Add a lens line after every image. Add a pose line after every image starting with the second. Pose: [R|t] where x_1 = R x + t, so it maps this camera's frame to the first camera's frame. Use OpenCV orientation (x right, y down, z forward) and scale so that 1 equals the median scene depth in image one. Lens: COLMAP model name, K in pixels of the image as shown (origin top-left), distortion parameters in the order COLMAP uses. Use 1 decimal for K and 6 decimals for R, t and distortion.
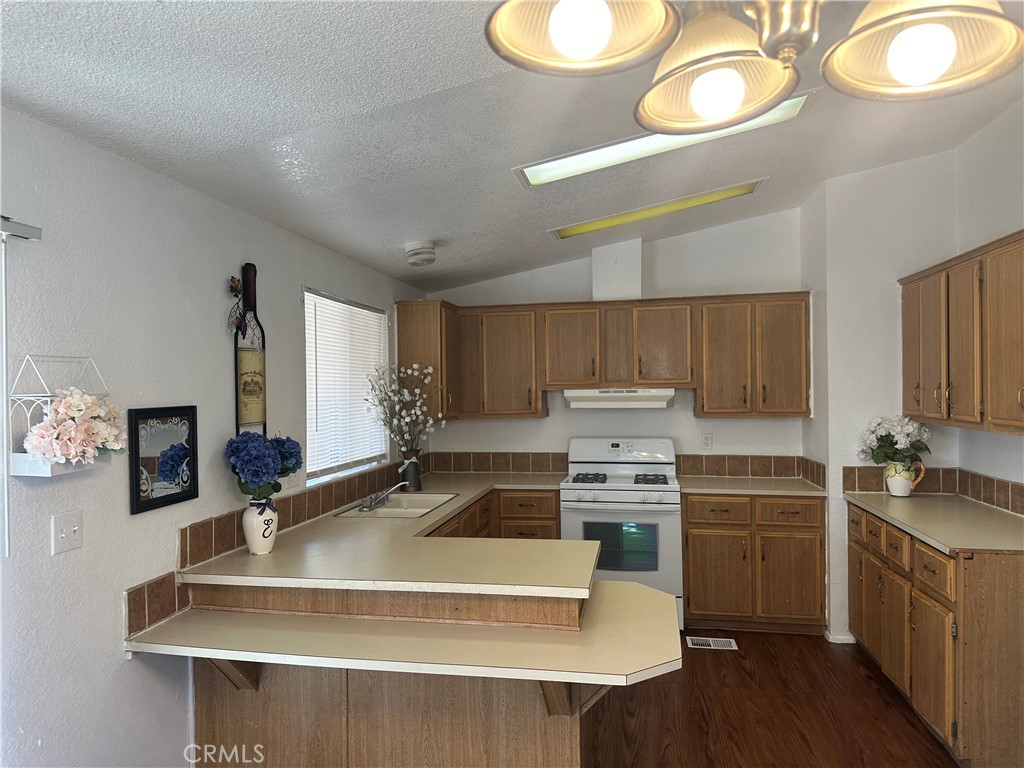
lens RADIAL K [[711.0, 0, 510.9], [0, 711.0, 388.9], [0, 0, 1]] dist [0.081603, -0.107578]
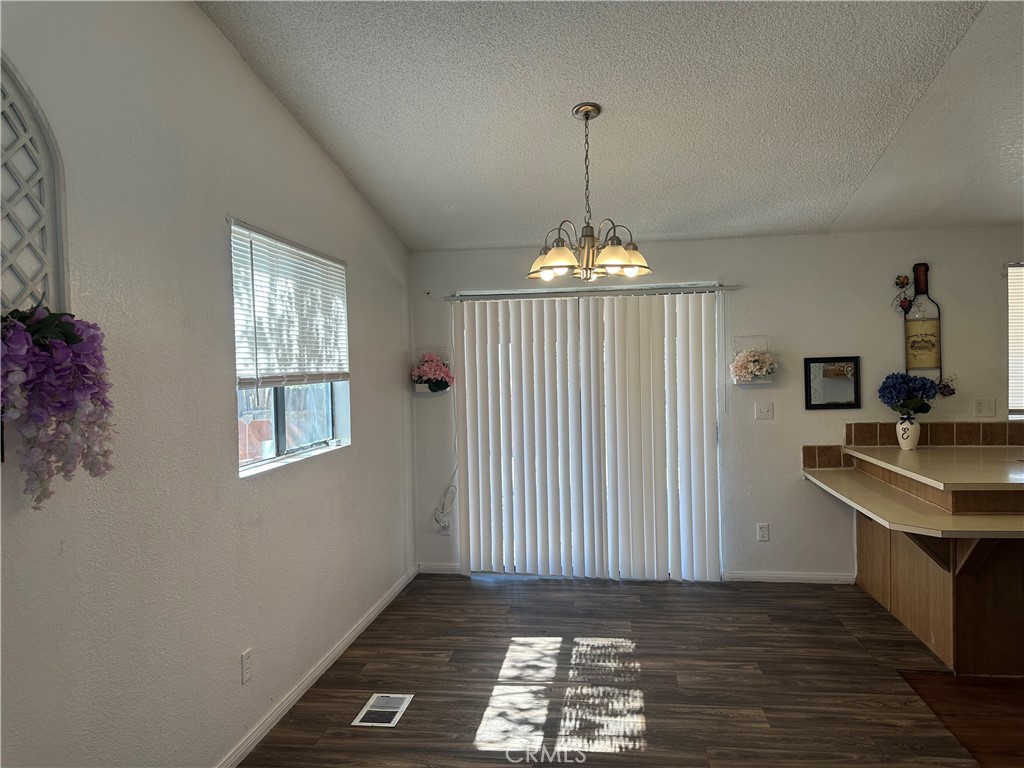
lens RADIAL K [[710.5, 0, 512.0], [0, 710.5, 384.0], [0, 0, 1]] dist [-0.003609, -0.003353]
pose [[0.036147, 0.030391, -0.998884, 1.142719], [0.022103, 0.999269, 0.031202, 0.015760], [0.999102, -0.023206, 0.035448, 0.076337]]
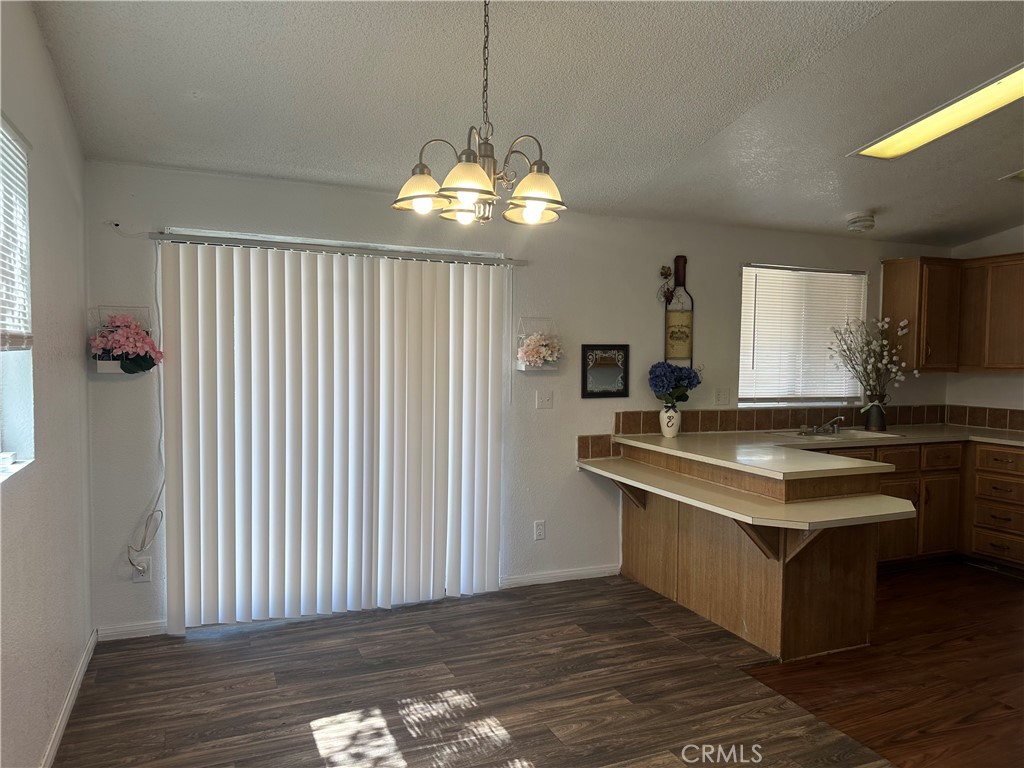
lens RADIAL K [[711.5, 0, 512.0], [0, 711.5, 384.0], [0, 0, 1]] dist [0.140769, -0.235475]
pose [[0.557660, 0.054411, -0.828284, 0.762773], [-0.017399, 0.998396, 0.053871, 0.027255], [0.829887, -0.015630, 0.557713, -0.187273]]
